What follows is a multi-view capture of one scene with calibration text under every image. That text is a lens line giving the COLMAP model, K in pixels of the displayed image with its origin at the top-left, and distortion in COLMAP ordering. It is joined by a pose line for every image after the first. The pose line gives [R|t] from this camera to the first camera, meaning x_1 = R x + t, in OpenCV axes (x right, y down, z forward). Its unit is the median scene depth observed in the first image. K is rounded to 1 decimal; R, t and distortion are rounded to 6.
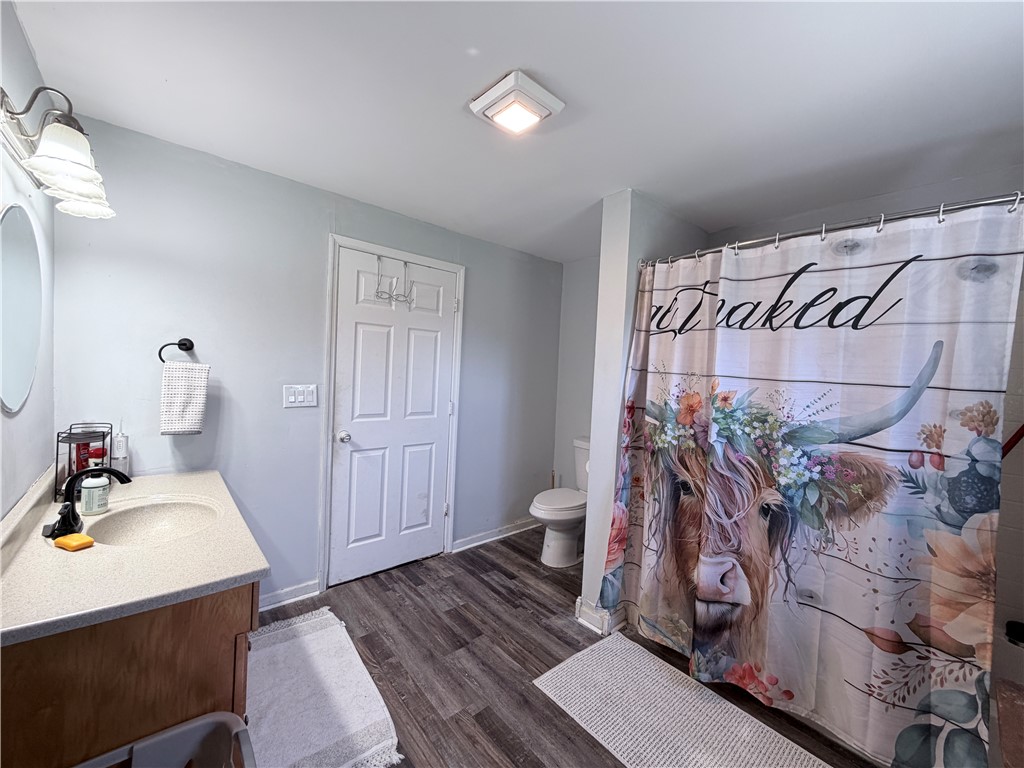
lens RADIAL K [[407.9, 0, 509.9], [0, 407.9, 383.5], [0, 0, 1]] dist [-0.001066, 0.000032]
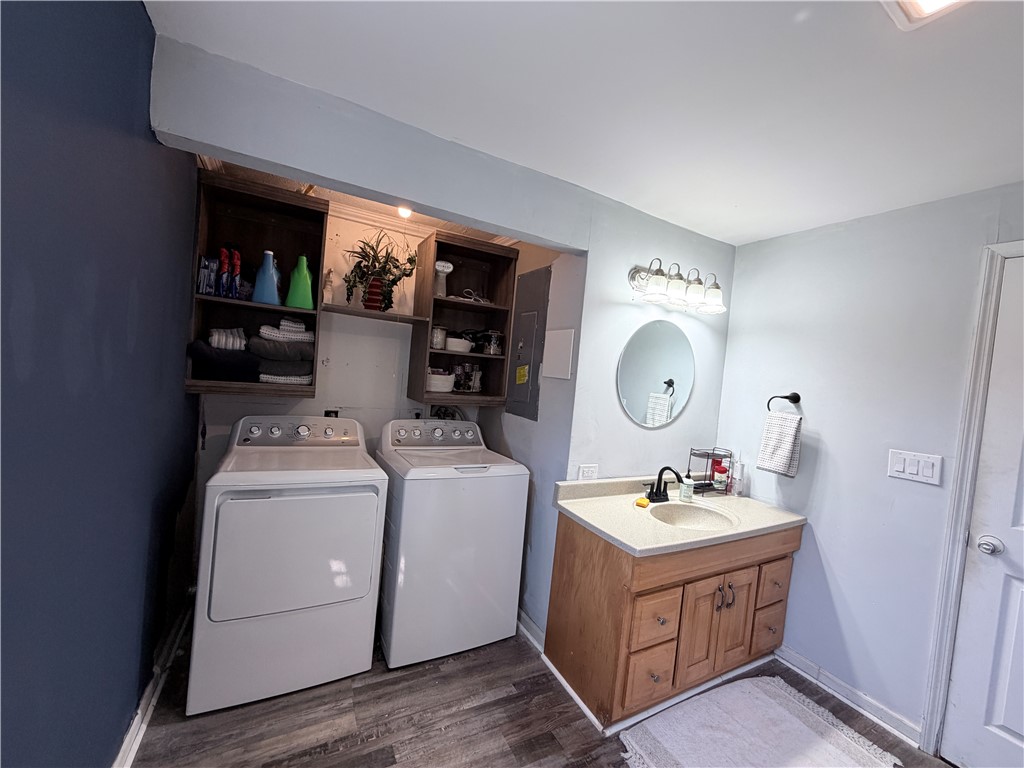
lens RADIAL K [[407.9, 0, 509.9], [0, 407.9, 383.5], [0, 0, 1]] dist [-0.001066, 0.000032]
pose [[-0.212306, -0.030522, -0.976727, 0.582665], [-0.134609, 0.990897, -0.001705, -0.030254], [0.967888, 0.131114, -0.214482, 0.548036]]
